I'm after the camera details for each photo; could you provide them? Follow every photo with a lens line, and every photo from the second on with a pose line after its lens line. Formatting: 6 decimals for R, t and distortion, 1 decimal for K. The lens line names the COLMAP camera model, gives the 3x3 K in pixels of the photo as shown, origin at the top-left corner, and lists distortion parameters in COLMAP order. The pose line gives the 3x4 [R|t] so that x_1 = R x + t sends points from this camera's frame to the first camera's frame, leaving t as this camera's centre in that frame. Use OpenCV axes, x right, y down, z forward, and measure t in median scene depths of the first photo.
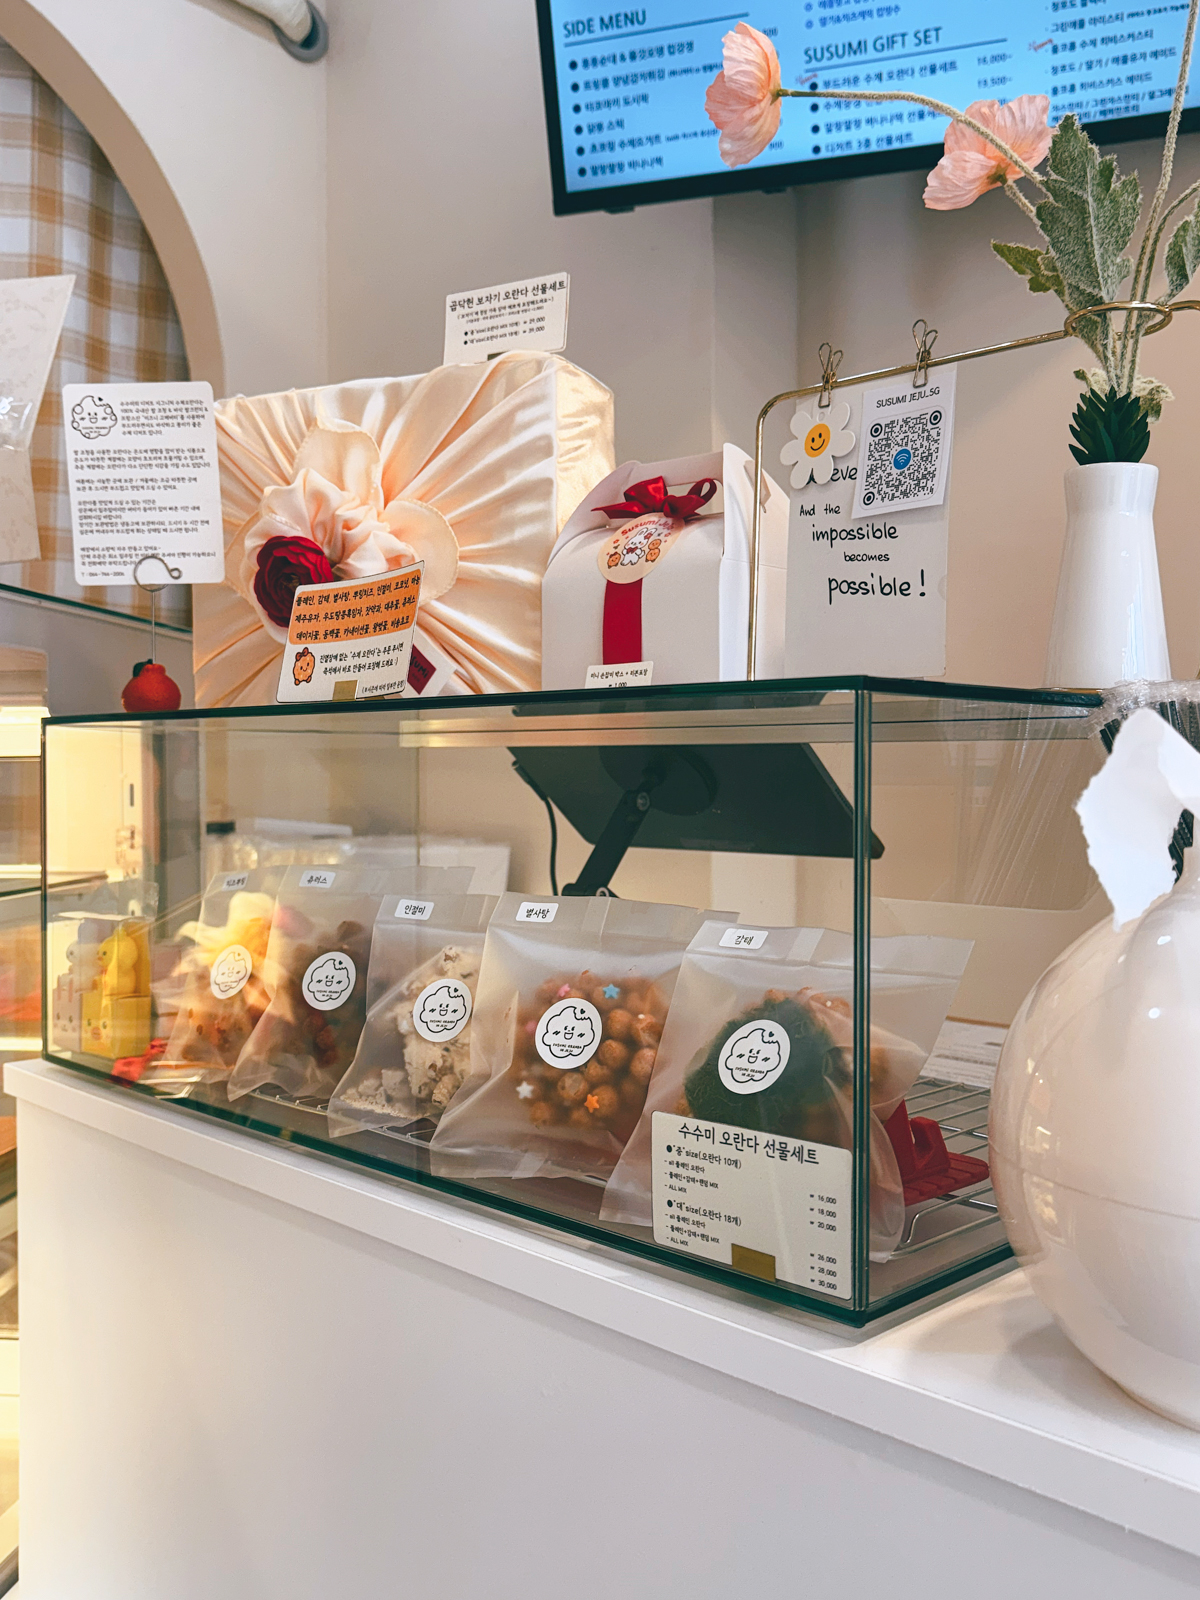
lens RADIAL K [[1464.6, 0, 600.0], [0, 1464.6, 800.0], [0, 0, 1]] dist [0.028199, -0.099600]
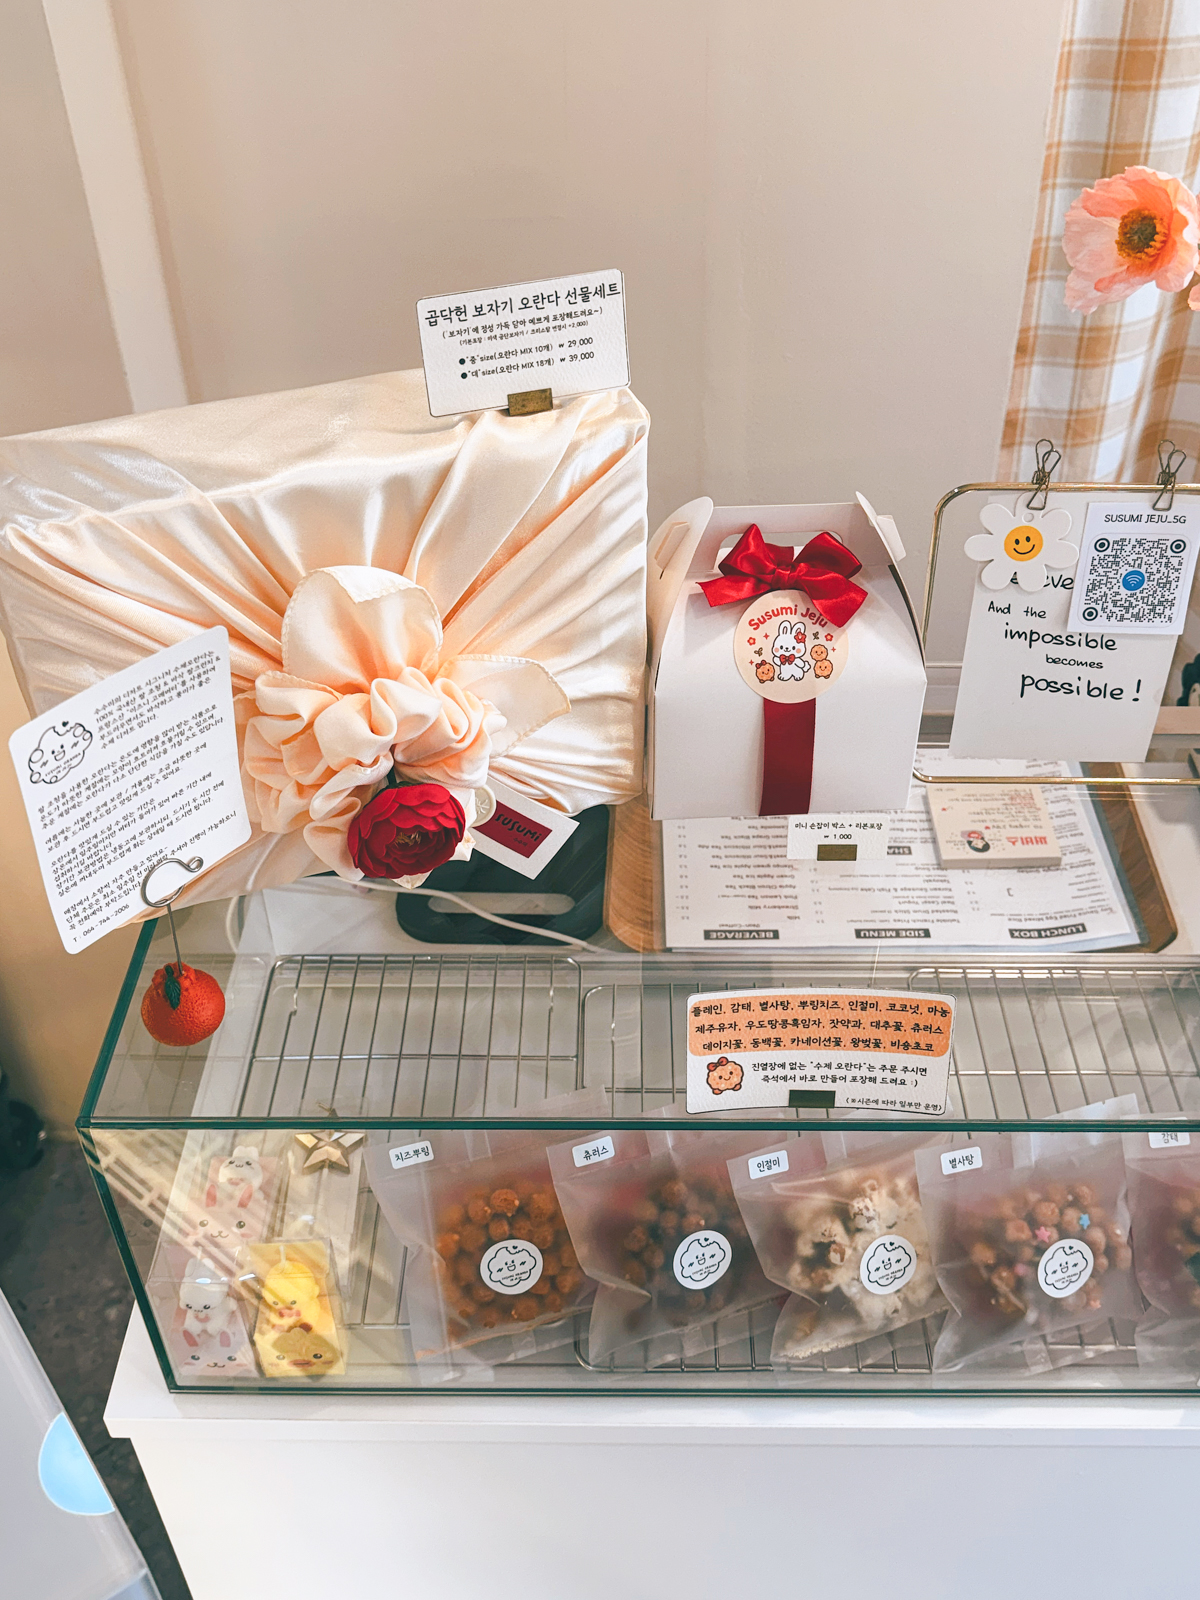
lens RADIAL K [[1568.5, 0, 613.5], [0, 1568.5, 782.0], [0, 0, 1]] dist [0.008298, -0.026382]
pose [[0.710728, -0.450309, 0.540450, -0.553549], [0.021756, 0.781970, 0.622936, -0.660592], [-0.703130, -0.430980, 0.565566, 0.511447]]
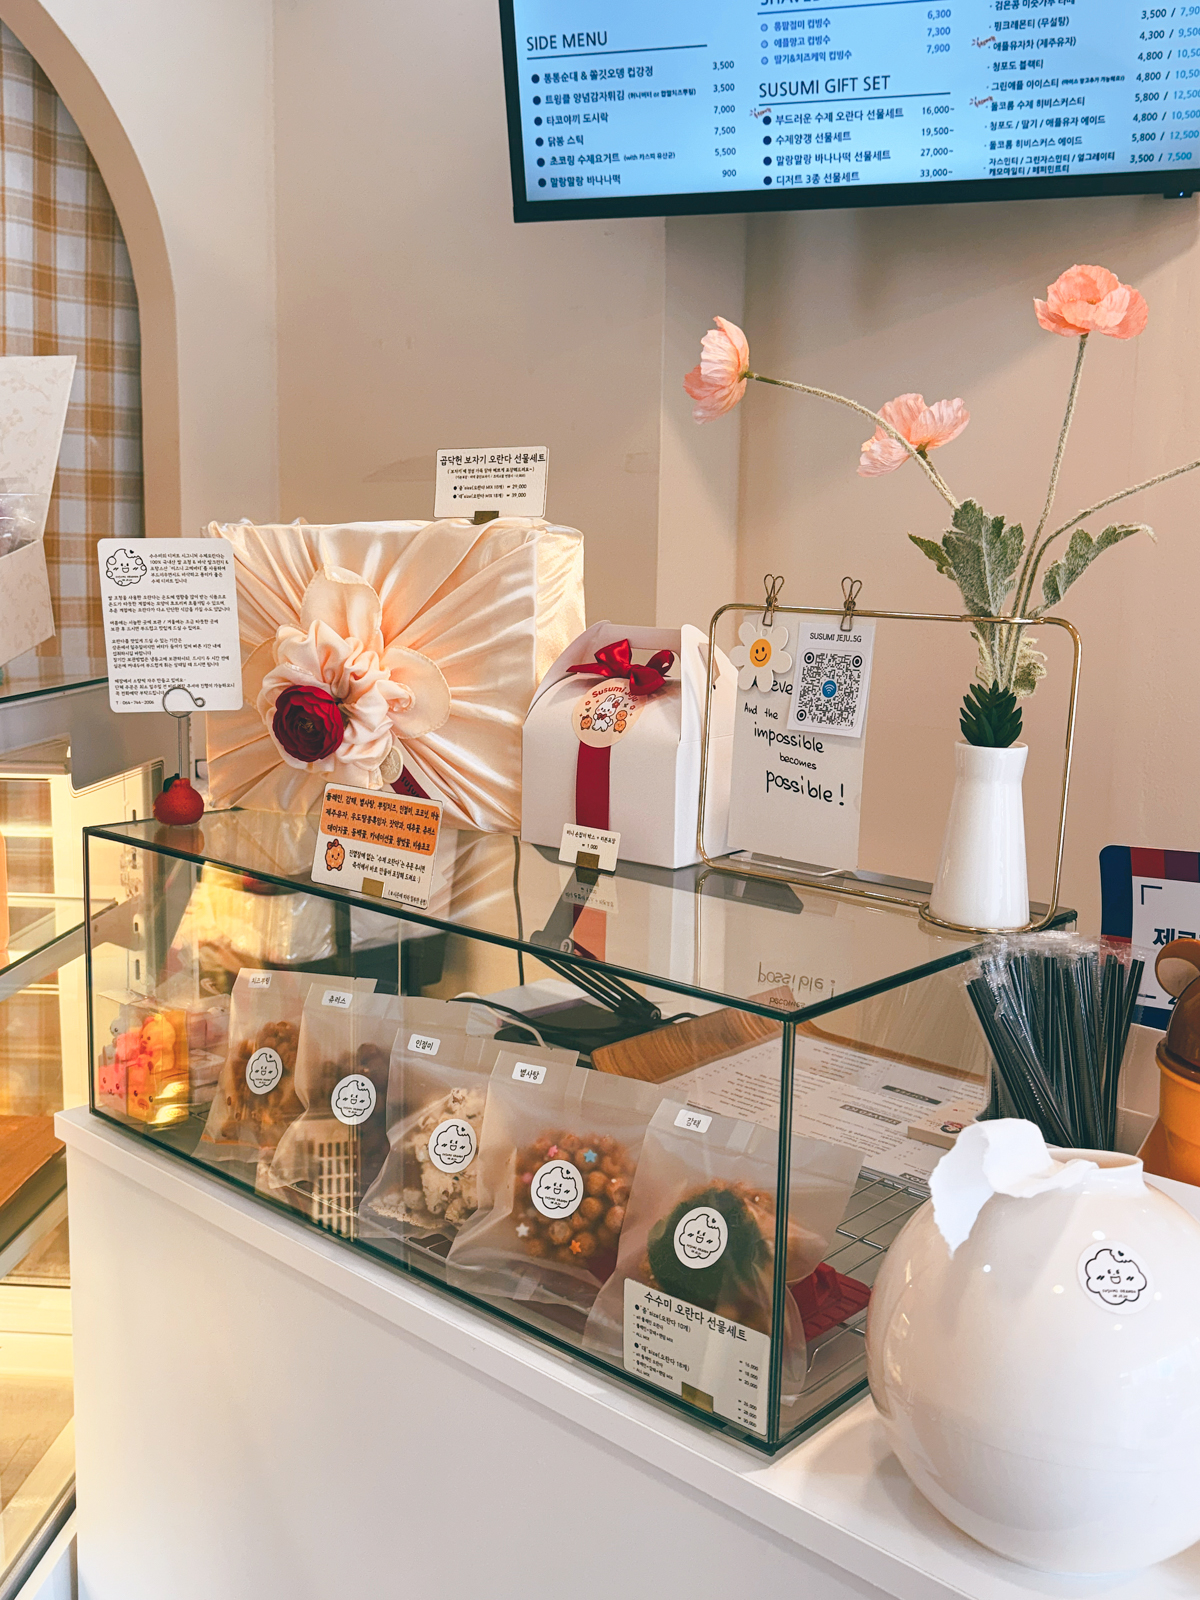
lens RADIAL K [[1510.8, 0, 612.4], [0, 1510.8, 768.6], [0, 0, 1]] dist [0.005571, -0.014380]
pose [[0.997987, 0.012843, 0.062104, -0.043318], [-0.020274, 0.992500, 0.120549, -0.267251], [-0.060090, -0.121566, 0.990763, -0.204407]]
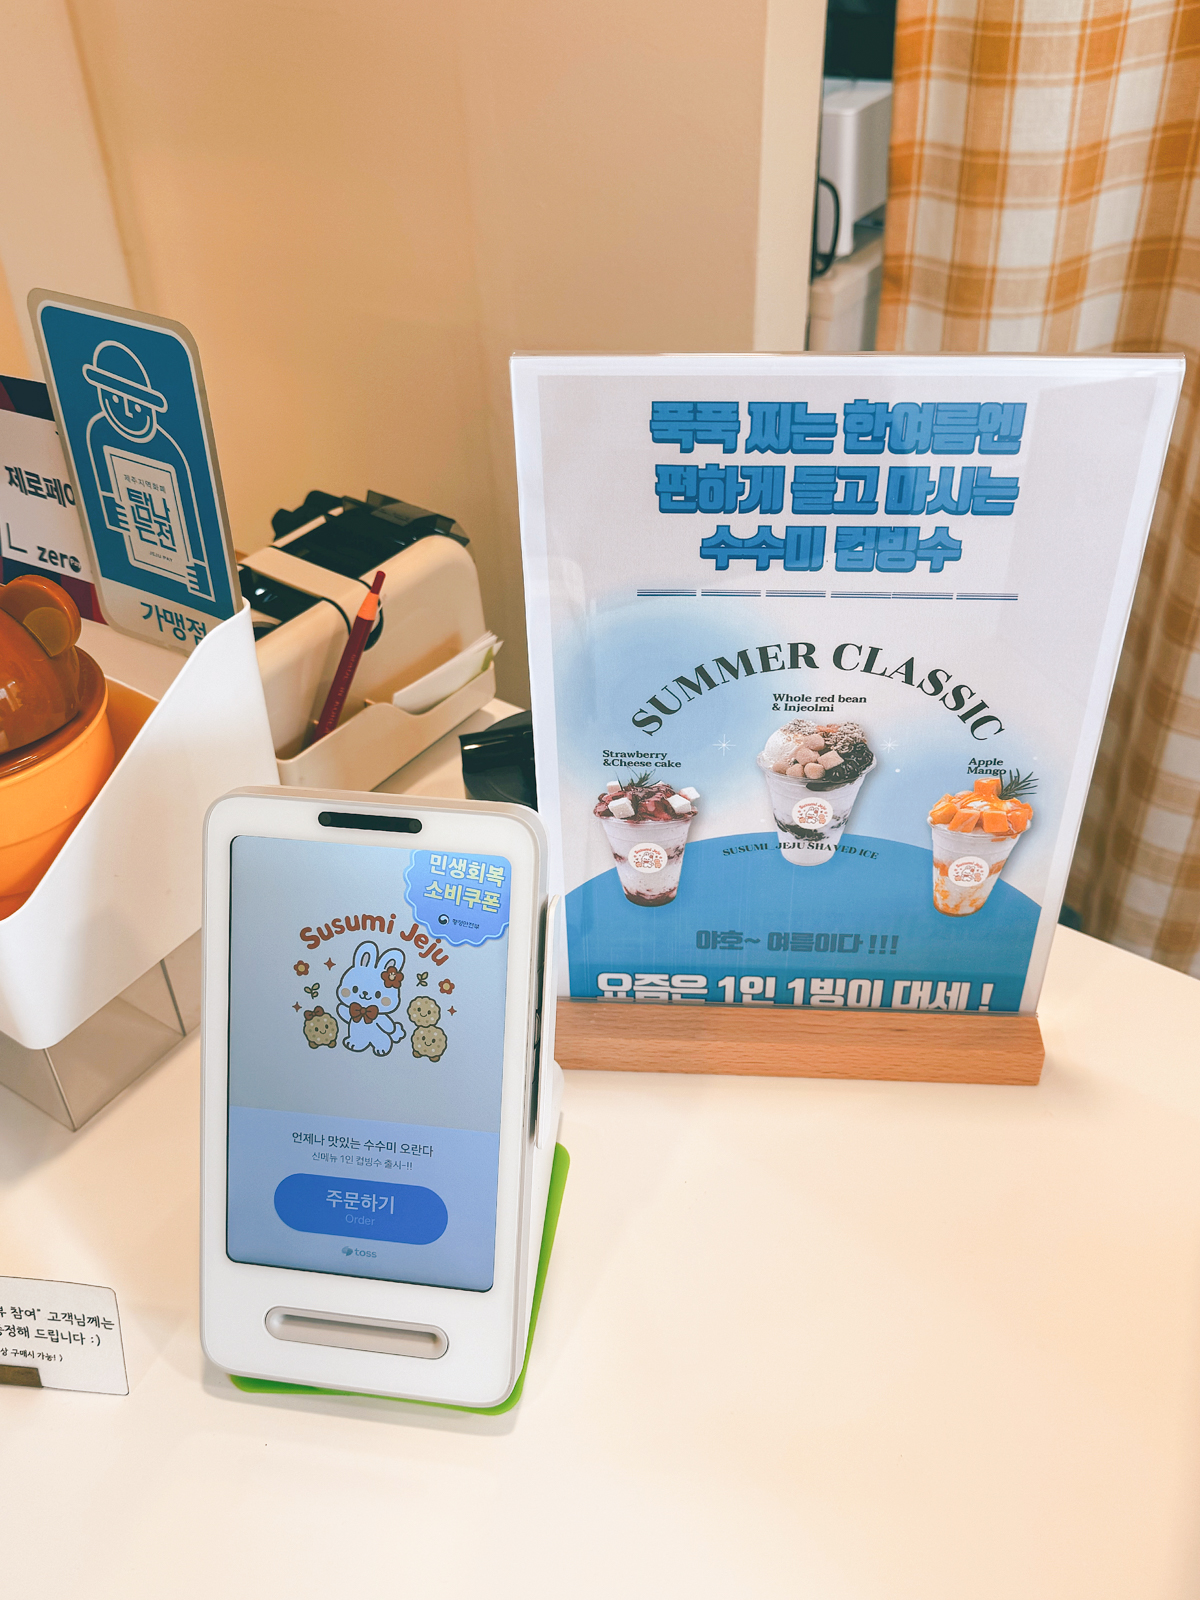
lens RADIAL K [[1464.6, 0, 600.0], [0, 1464.6, 800.0], [0, 0, 1]] dist [0.028199, -0.099600]
pose [[0.982874, -0.136056, 0.124289, 0.572321], [0.032403, 0.791547, 0.610248, -0.359505], [-0.181408, -0.595770, 0.782400, 0.017393]]
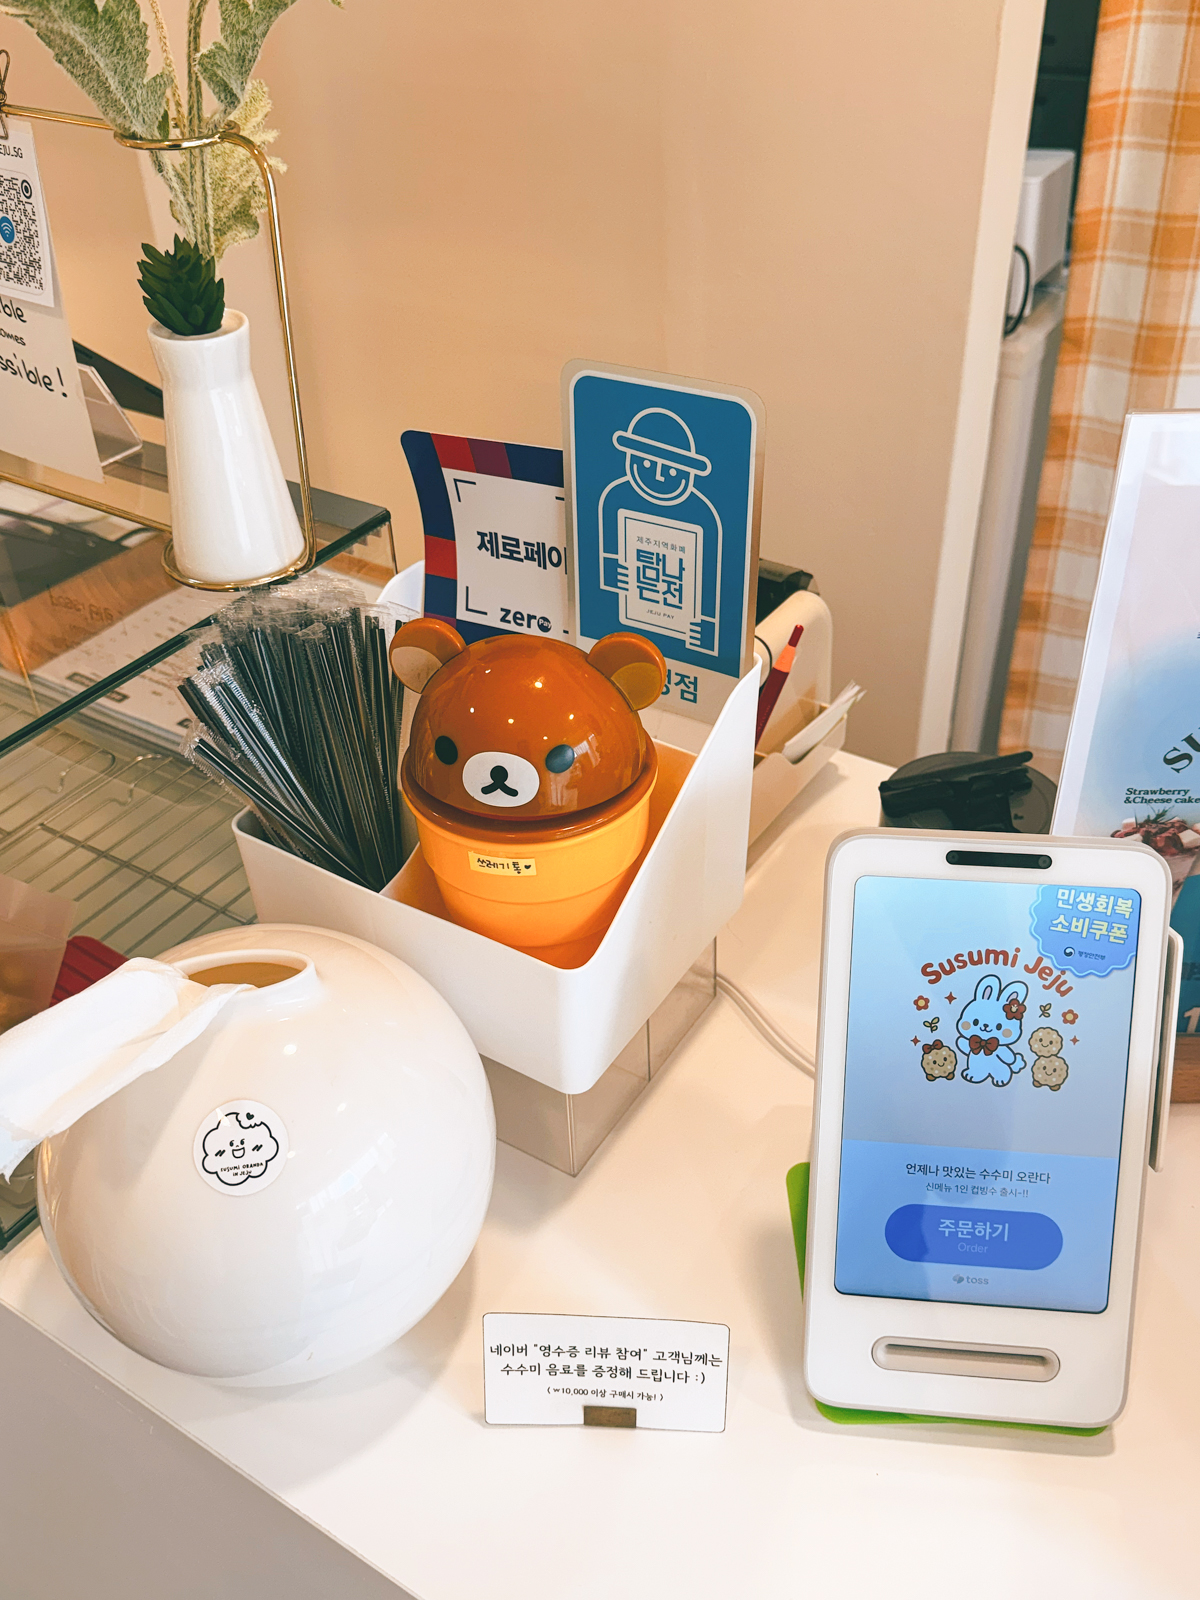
lens RADIAL K [[1449.6, 0, 596.2], [0, 1449.6, 802.3], [0, 0, 1]] dist [0.016275, 0.000806]
pose [[0.975847, -0.155916, 0.153014, 0.305240], [0.039000, 0.813521, 0.580226, -0.373836], [-0.214946, -0.560244, 0.799953, 0.053182]]
